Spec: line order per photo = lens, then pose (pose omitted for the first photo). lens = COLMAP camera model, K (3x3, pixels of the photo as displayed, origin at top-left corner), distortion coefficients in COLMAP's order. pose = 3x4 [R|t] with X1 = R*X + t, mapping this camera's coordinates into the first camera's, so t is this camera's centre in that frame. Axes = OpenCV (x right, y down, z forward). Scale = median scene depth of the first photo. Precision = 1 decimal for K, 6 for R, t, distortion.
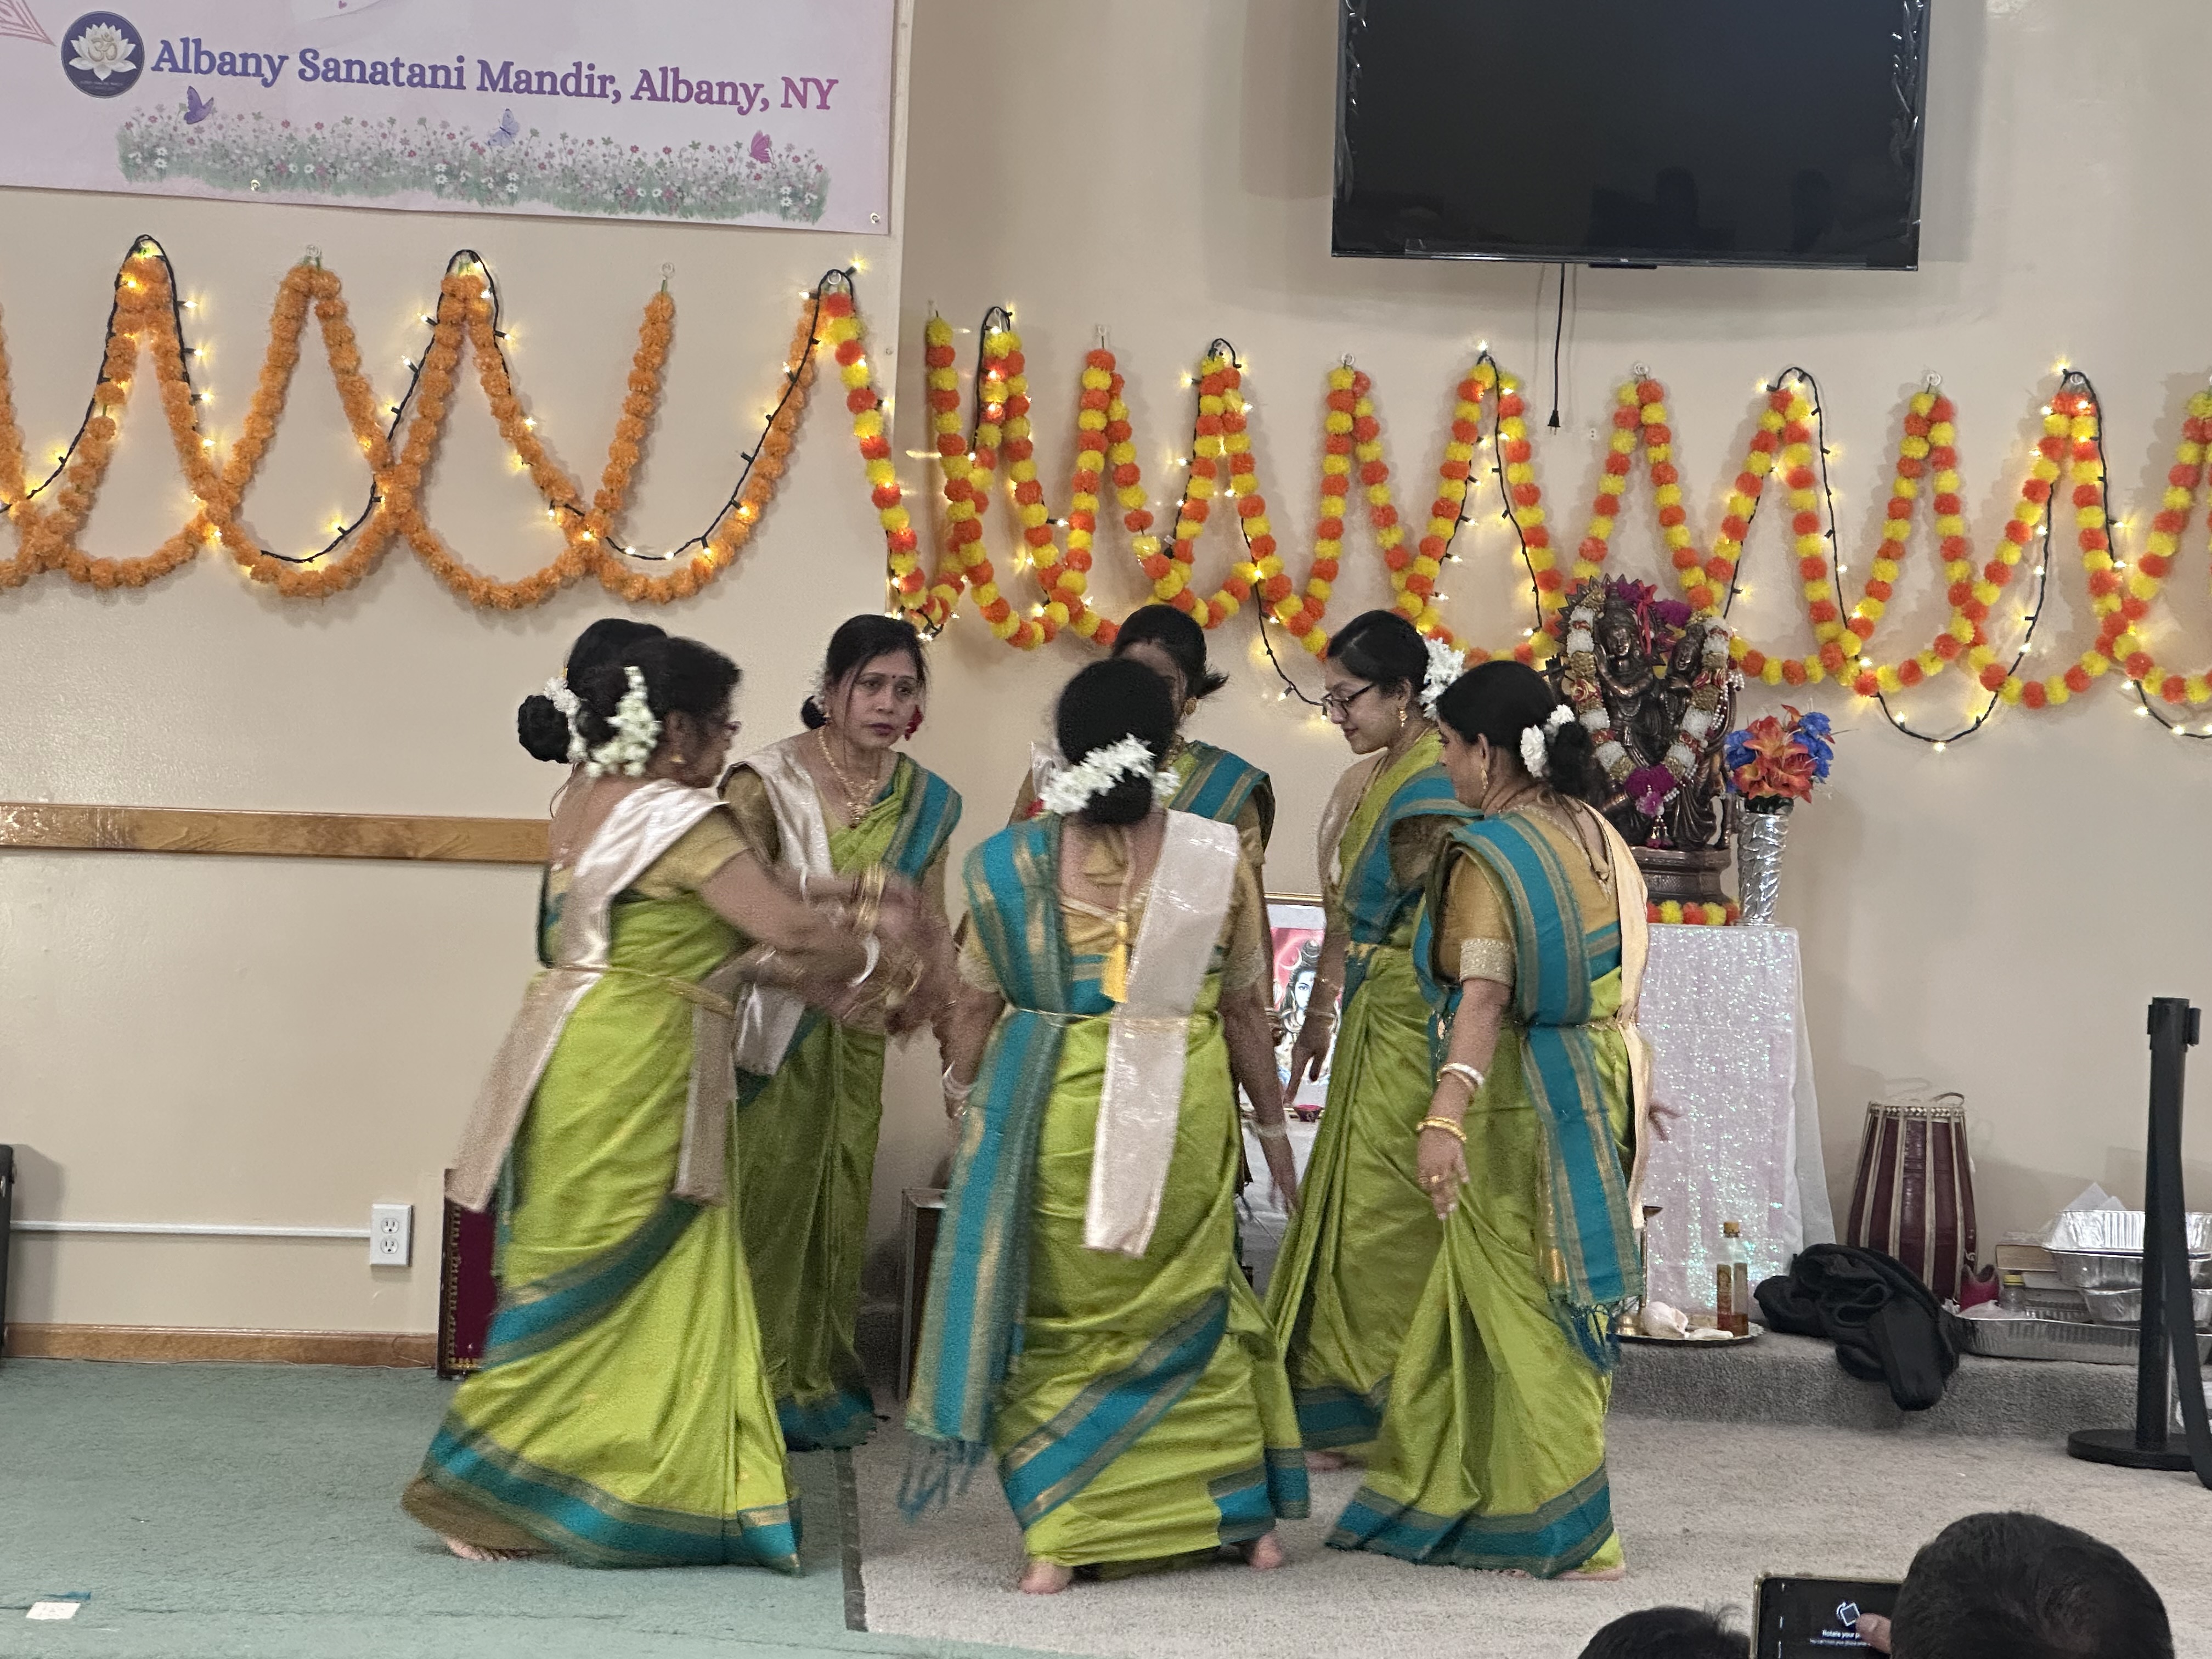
lens RADIAL K [[5088.9, 0, 1109.4], [0, 5088.9, 771.8], [0, 0, 1]] dist [-0.014154, 4.231619]
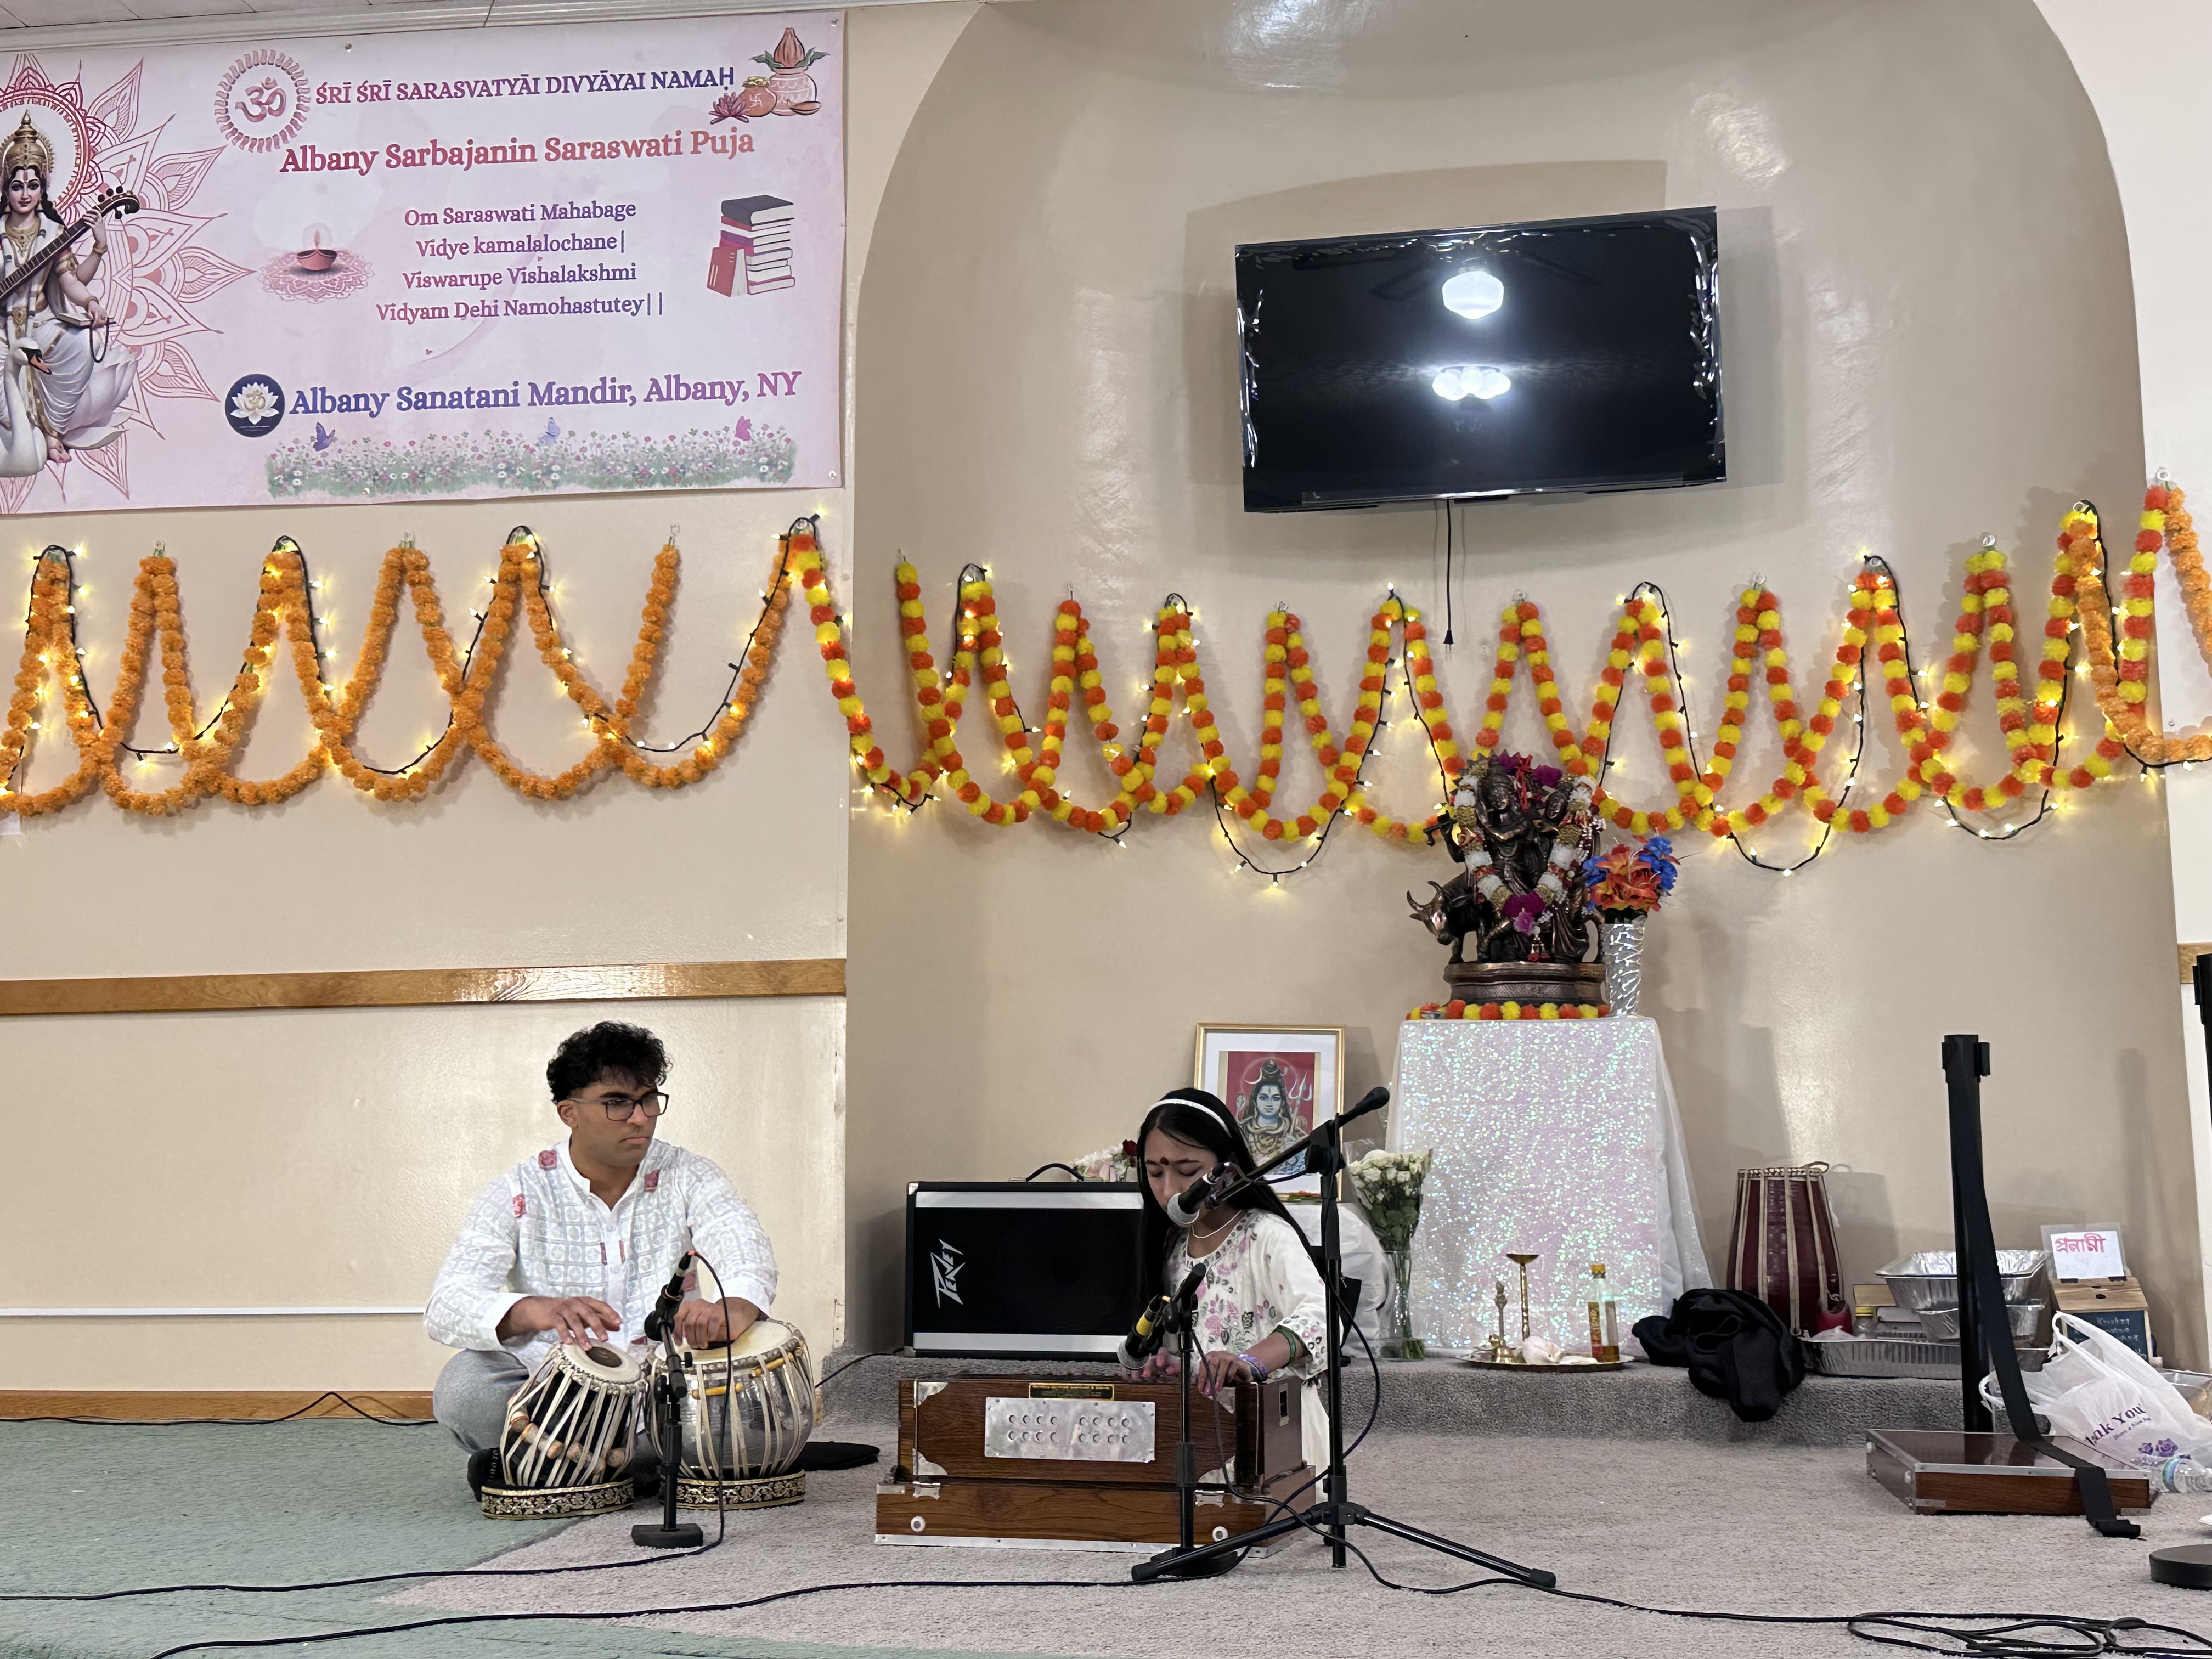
lens RADIAL K [[2682.8, 0, 1089.1], [0, 2682.8, 834.4], [0, 0, 1]] dist [0.197204, -0.442989]
pose [[0.977293, -0.071532, -0.199451, 0.136427], [0.041964, 0.987989, -0.148716, 0.077301], [0.207694, 0.136969, 0.968557, 0.364310]]
